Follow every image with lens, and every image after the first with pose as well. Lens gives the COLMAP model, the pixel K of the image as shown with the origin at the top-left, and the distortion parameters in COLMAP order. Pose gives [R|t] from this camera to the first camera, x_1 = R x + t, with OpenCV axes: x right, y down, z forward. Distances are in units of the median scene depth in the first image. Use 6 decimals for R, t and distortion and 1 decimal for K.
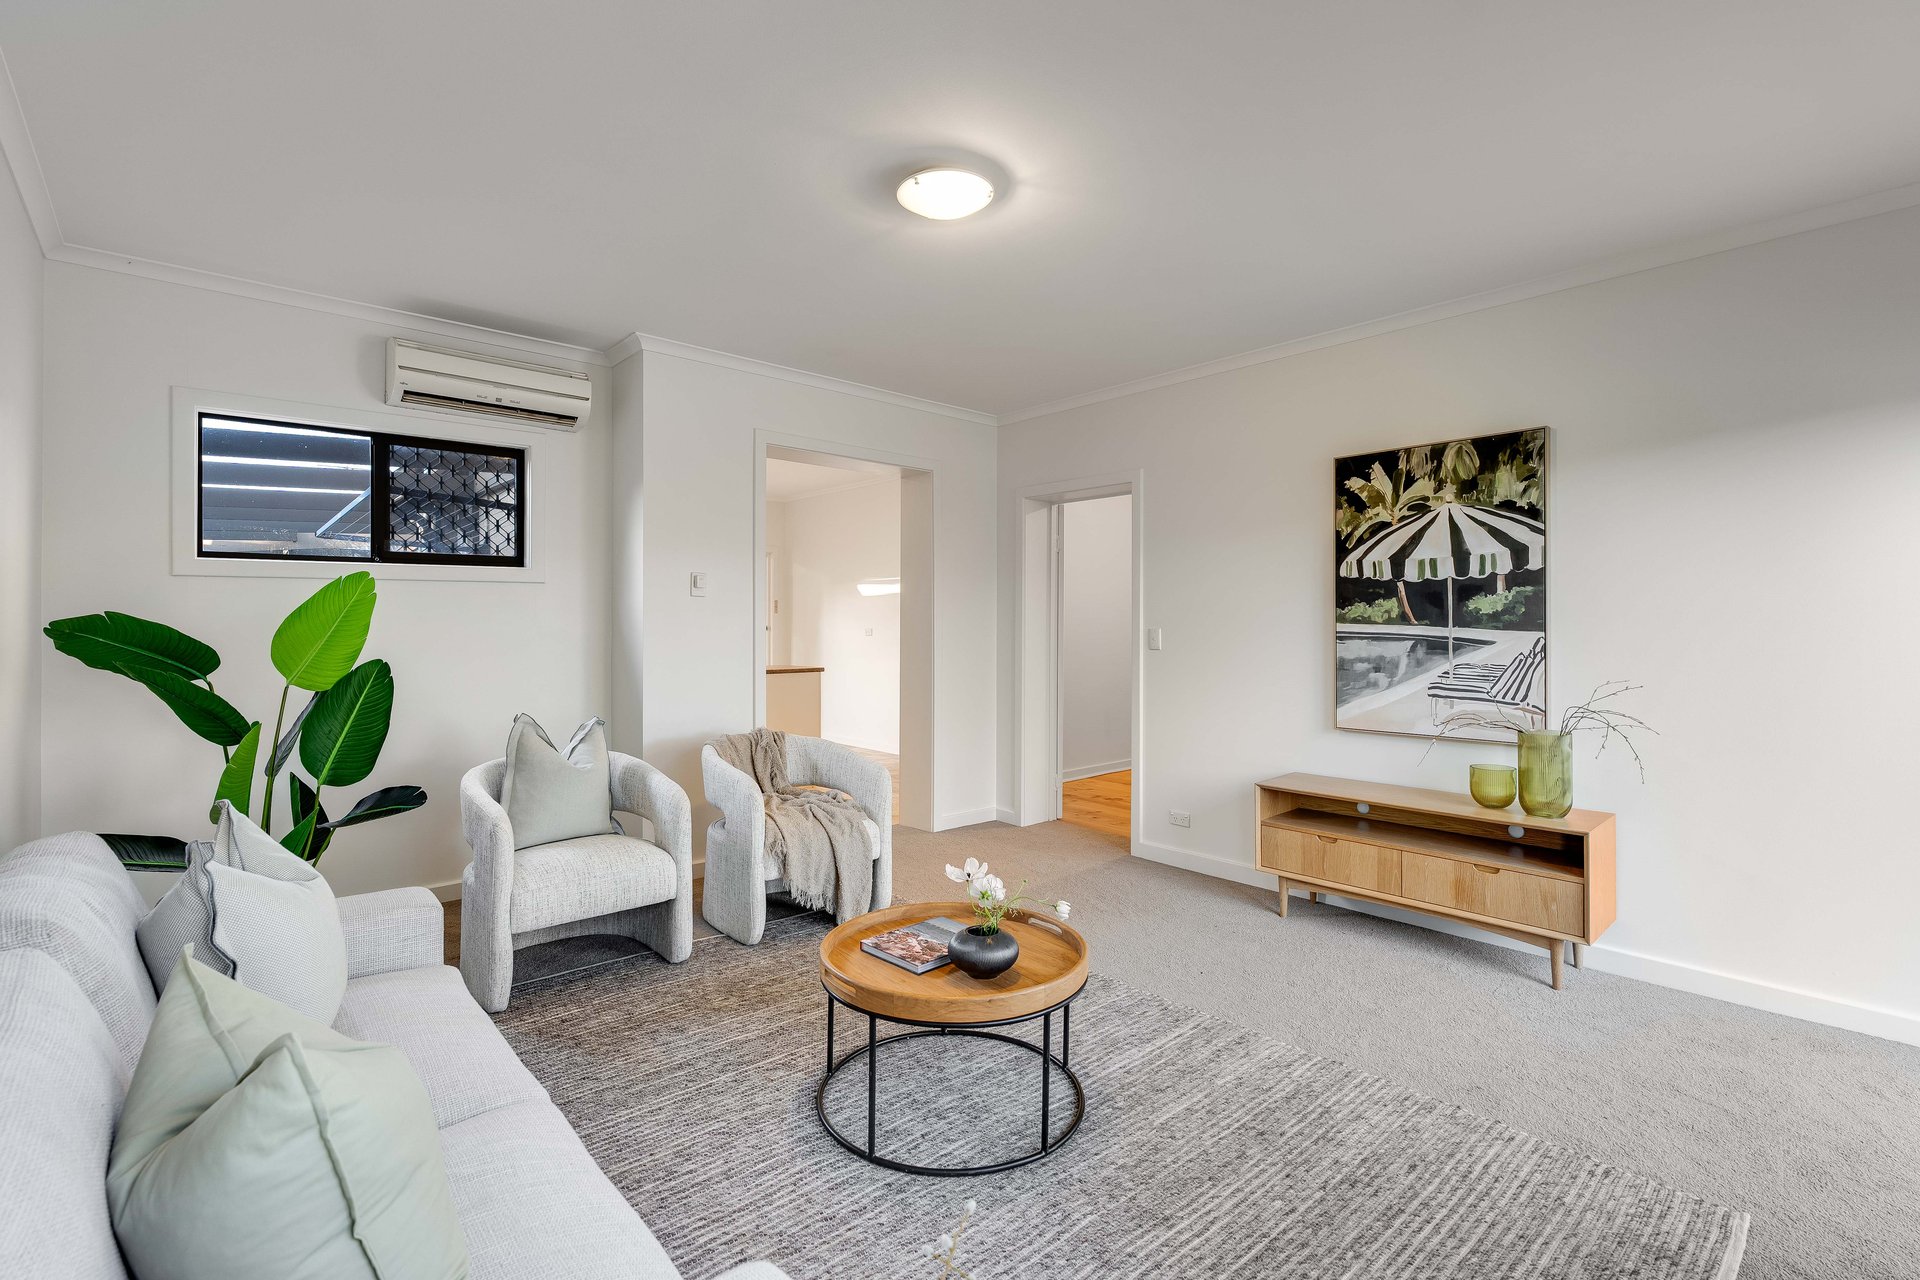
lens RADIAL K [[872.7, 0, 959.4], [0, 872.7, 634.8], [0, 0, 1]] dist [-0.001615, 0.000279]
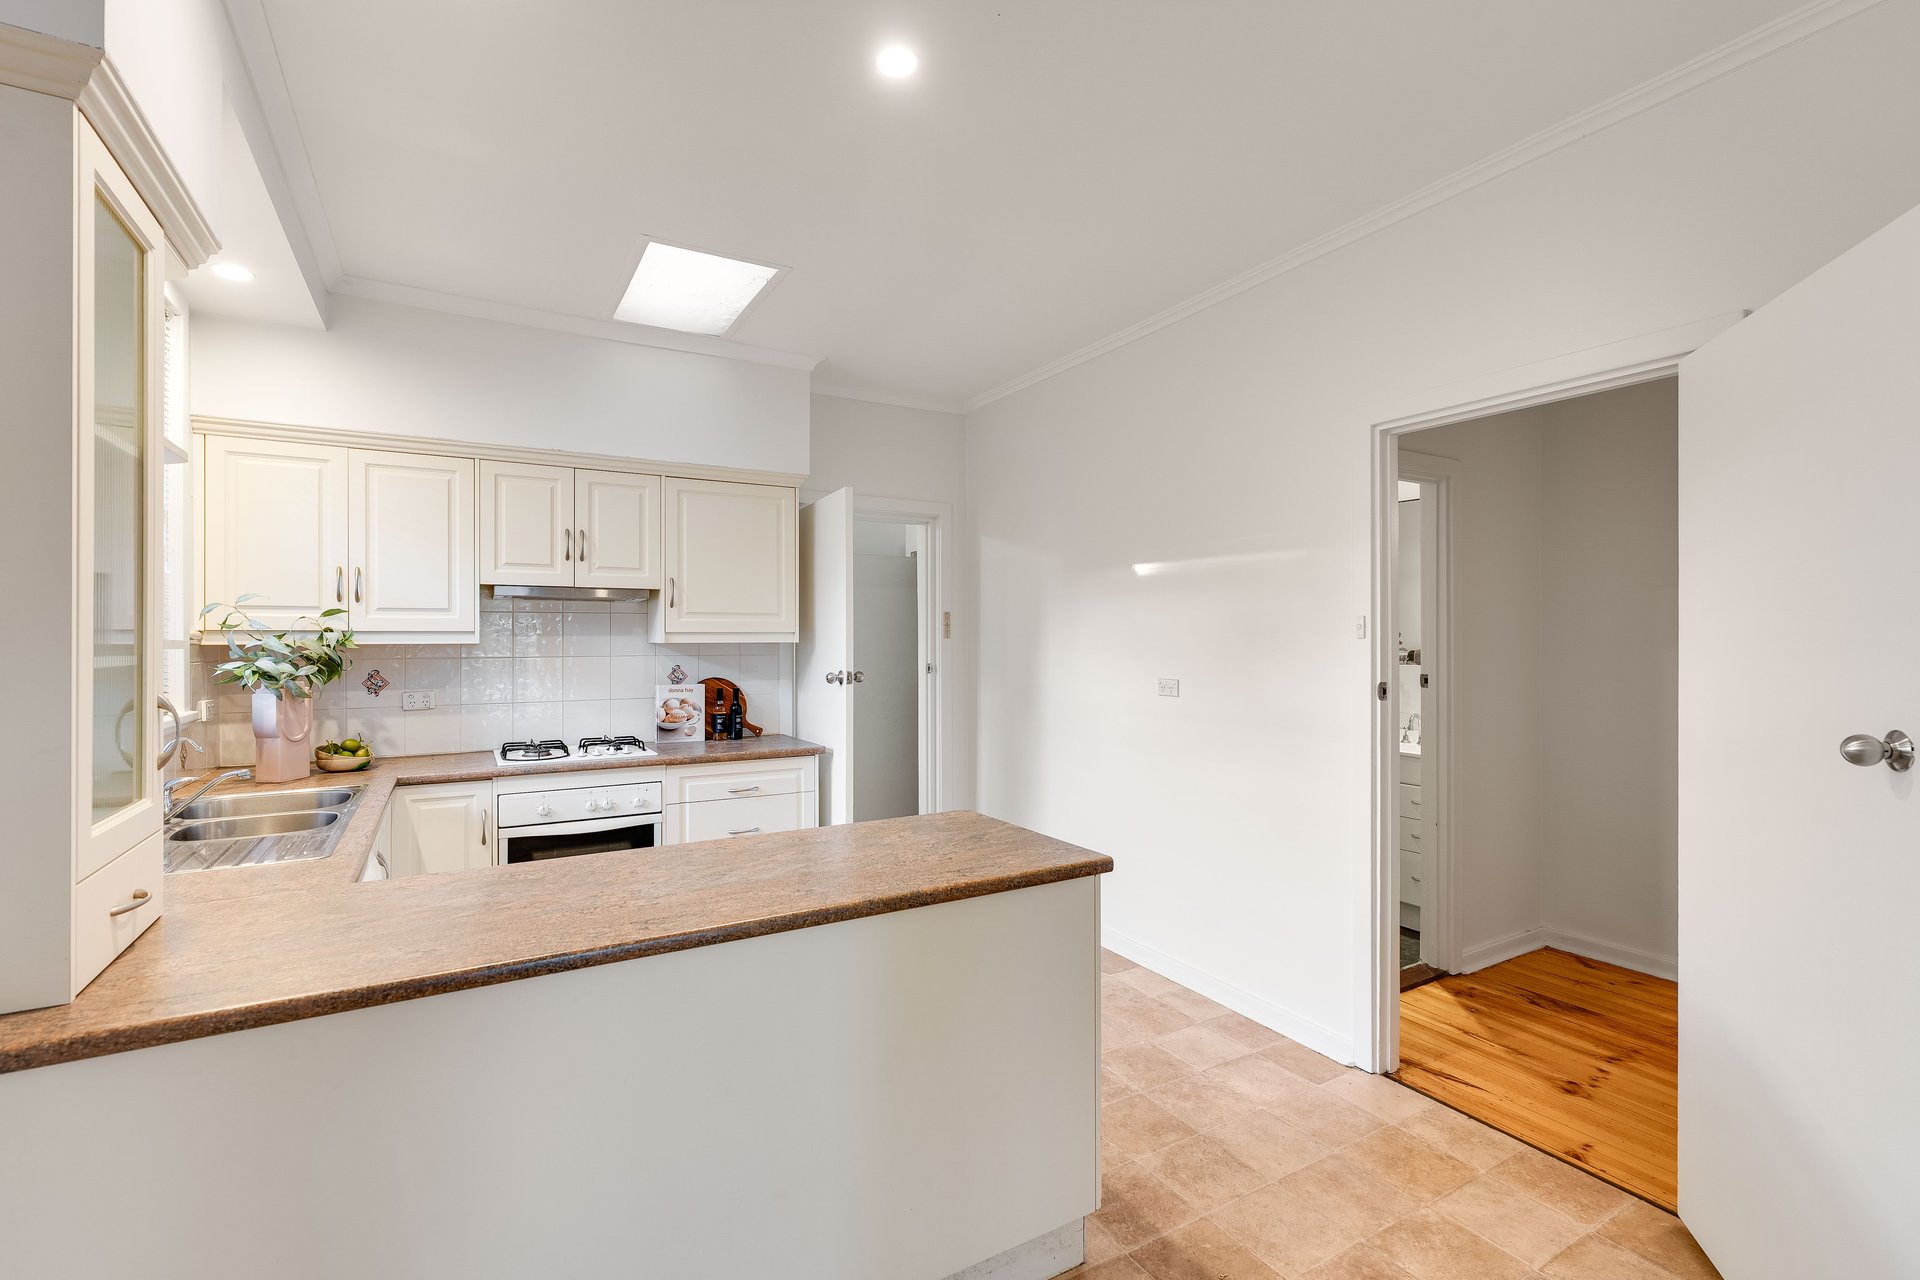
lens RADIAL K [[870.1, 0, 962.5], [0, 870.1, 638.1], [0, 0, 1]] dist [0.000049, 0.000002]
pose [[0.981444, 0.000741, -0.191747, -0.114084], [-0.000455, 0.999999, 0.001535, -0.025608], [0.191748, -0.001419, 0.981443, 0.550922]]
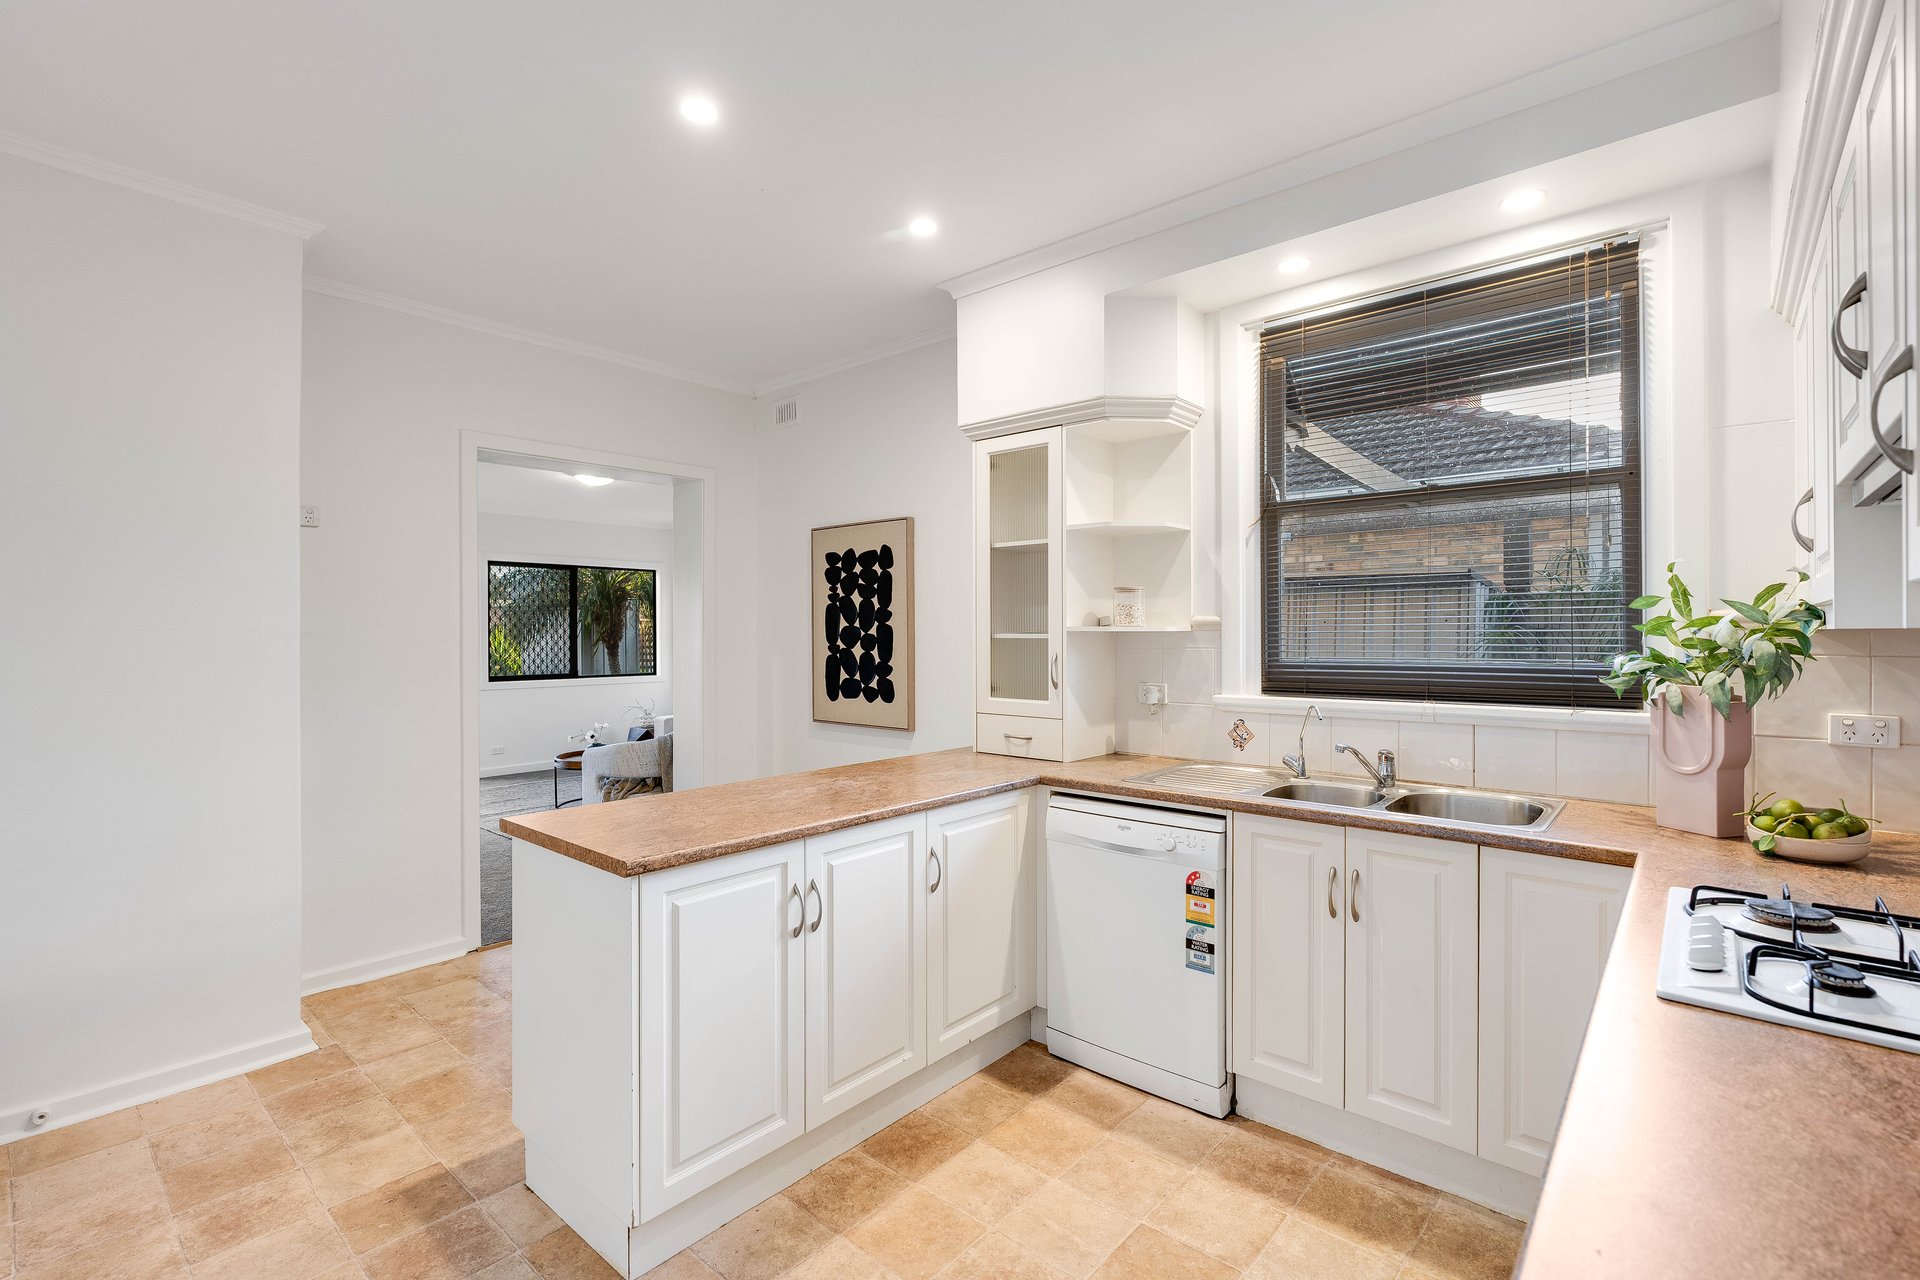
lens RADIAL K [[872.7, 0, 955.0], [0, 872.7, 635.4], [0, 0, 1]] dist [-0.001615, 0.000279]
pose [[-0.992068, 0.001184, -0.125694, -0.214373], [0.000121, 0.999964, 0.008466, -0.022888], [0.125700, 0.008384, -0.992033, 1.028919]]
